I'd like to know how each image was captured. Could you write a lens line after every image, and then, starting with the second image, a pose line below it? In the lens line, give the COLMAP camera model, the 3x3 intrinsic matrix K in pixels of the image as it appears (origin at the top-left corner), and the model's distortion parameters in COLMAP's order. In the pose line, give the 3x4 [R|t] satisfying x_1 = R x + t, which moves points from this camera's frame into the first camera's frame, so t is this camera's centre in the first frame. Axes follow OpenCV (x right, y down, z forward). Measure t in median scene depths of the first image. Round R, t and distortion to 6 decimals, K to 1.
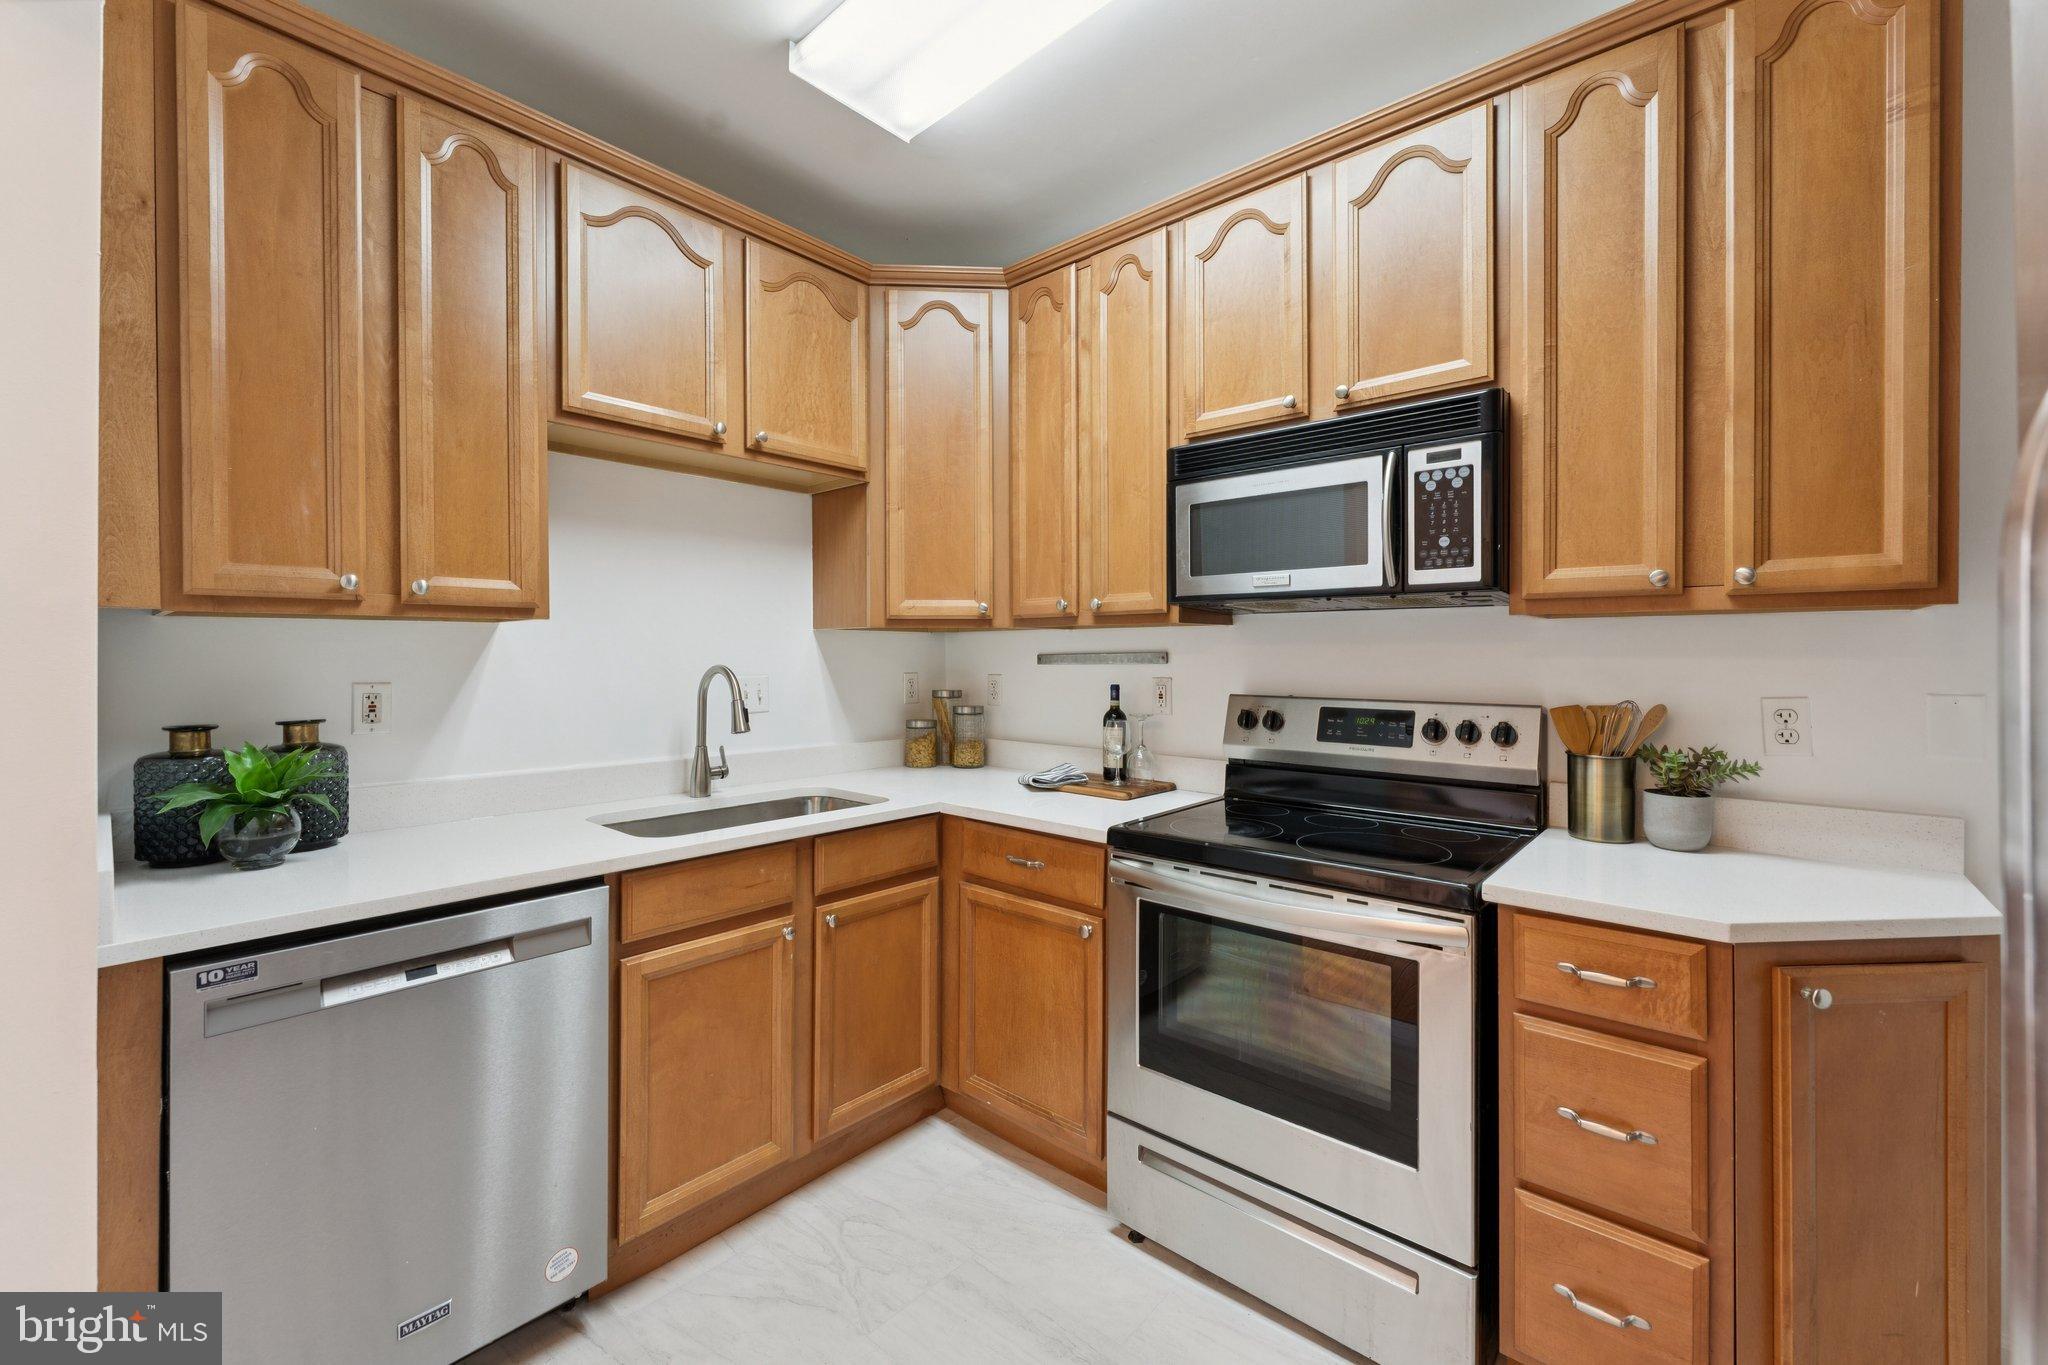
lens RADIAL K [[827.7, 0, 1025.4], [0, 827.7, 655.5], [0, 0, 1]] dist [-0.001867, -0.000210]
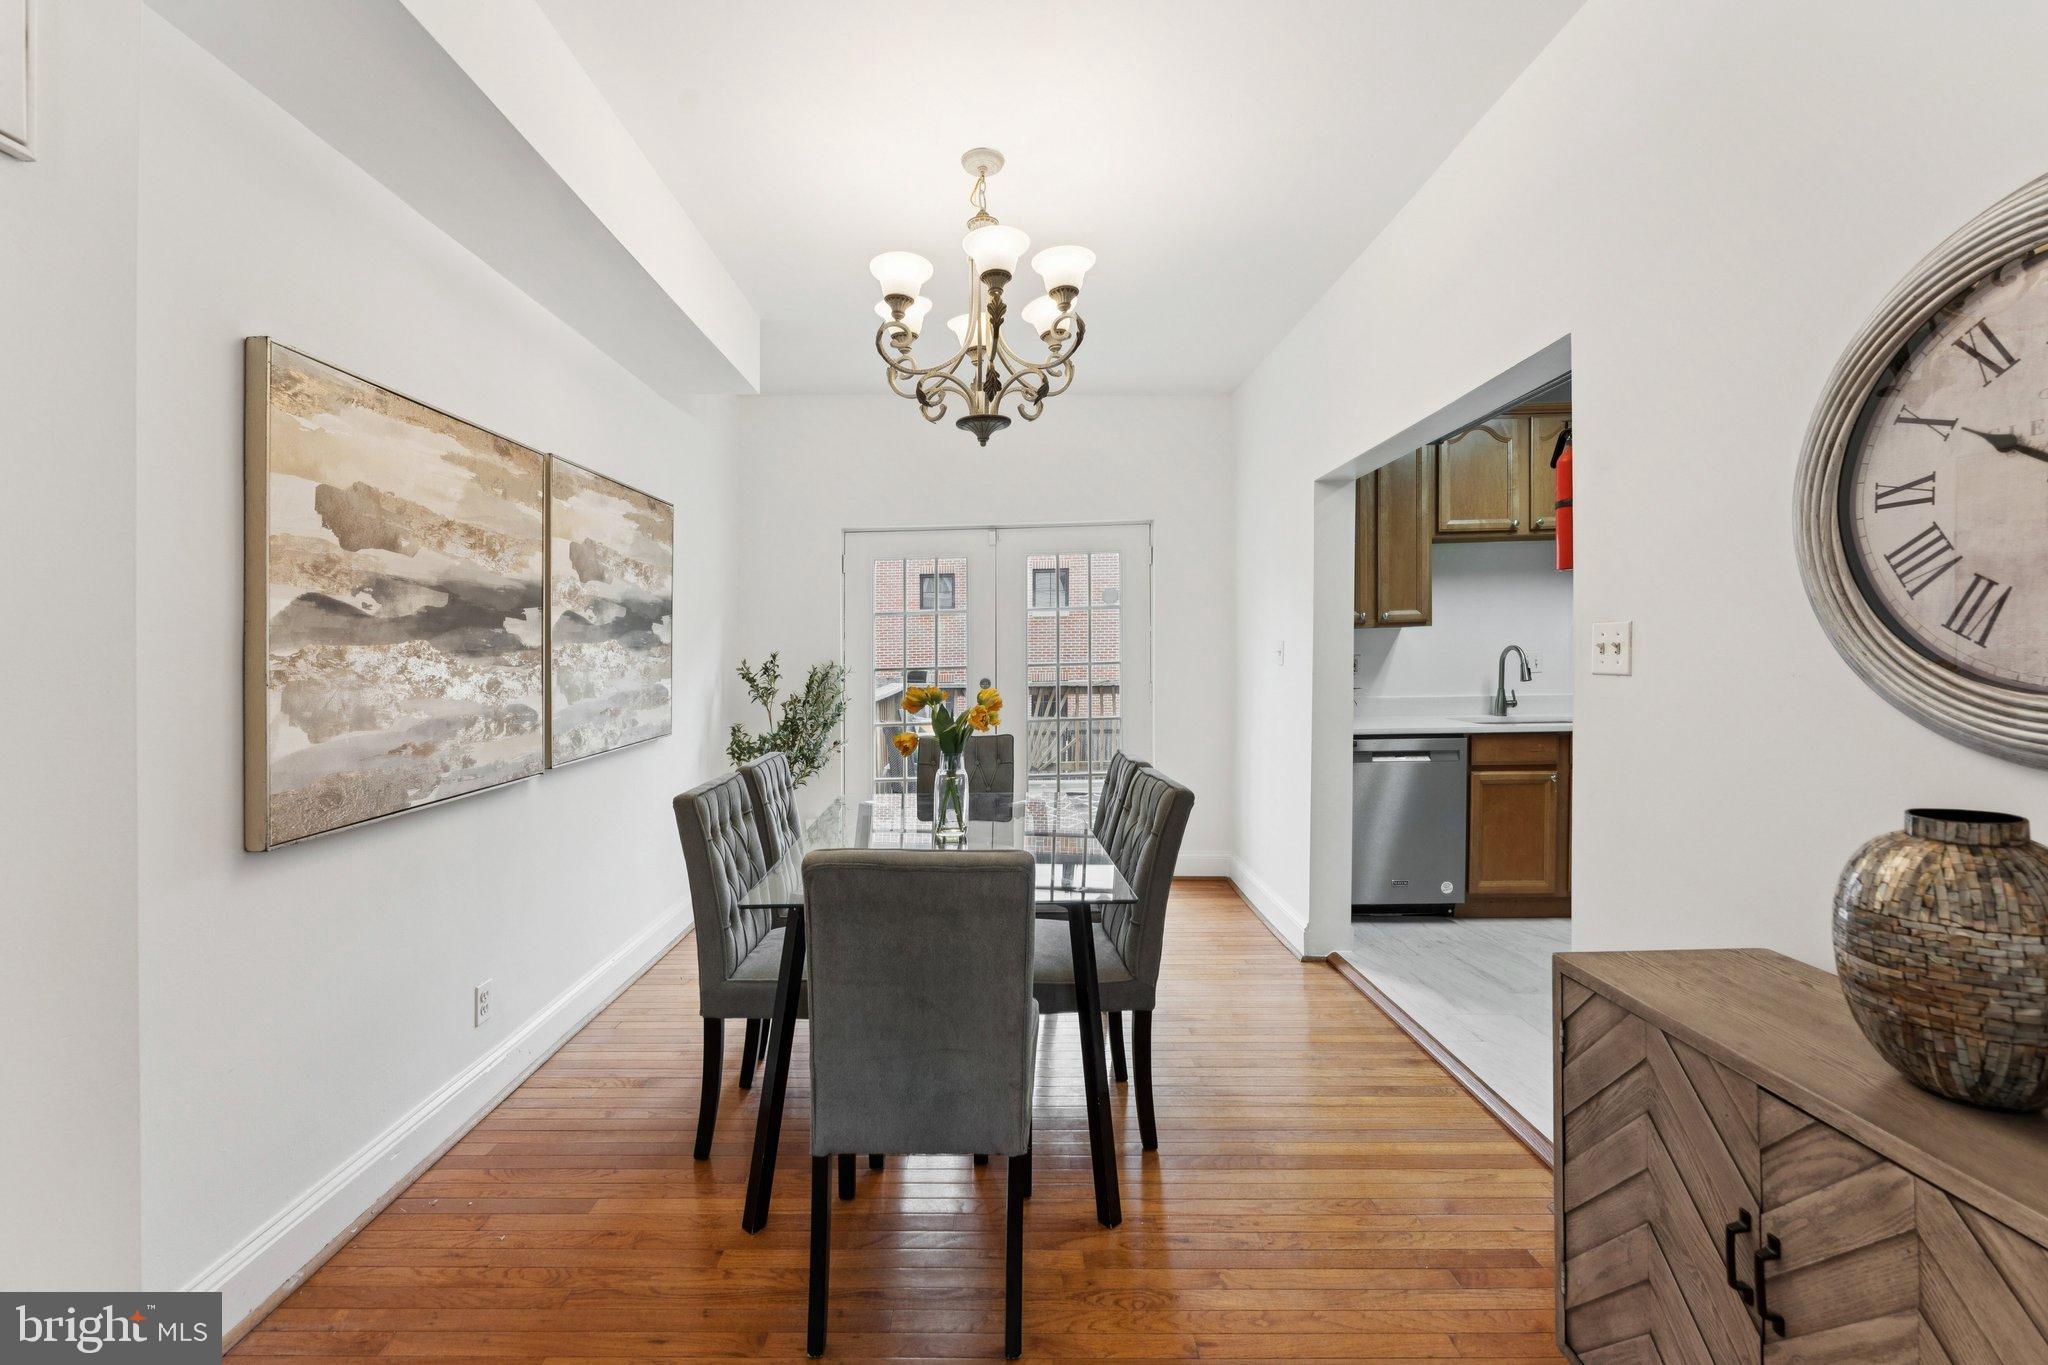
lens RADIAL K [[863.4, 0, 979.8], [0, 863.4, 664.9], [0, 0, 1]] dist [-0.000856, 0.000025]
pose [[0.636322, -0.005066, -0.771407, 0.414359], [0.023472, 0.999643, 0.012797, 0.002198], [0.771067, -0.026250, 0.636213, -1.309270]]
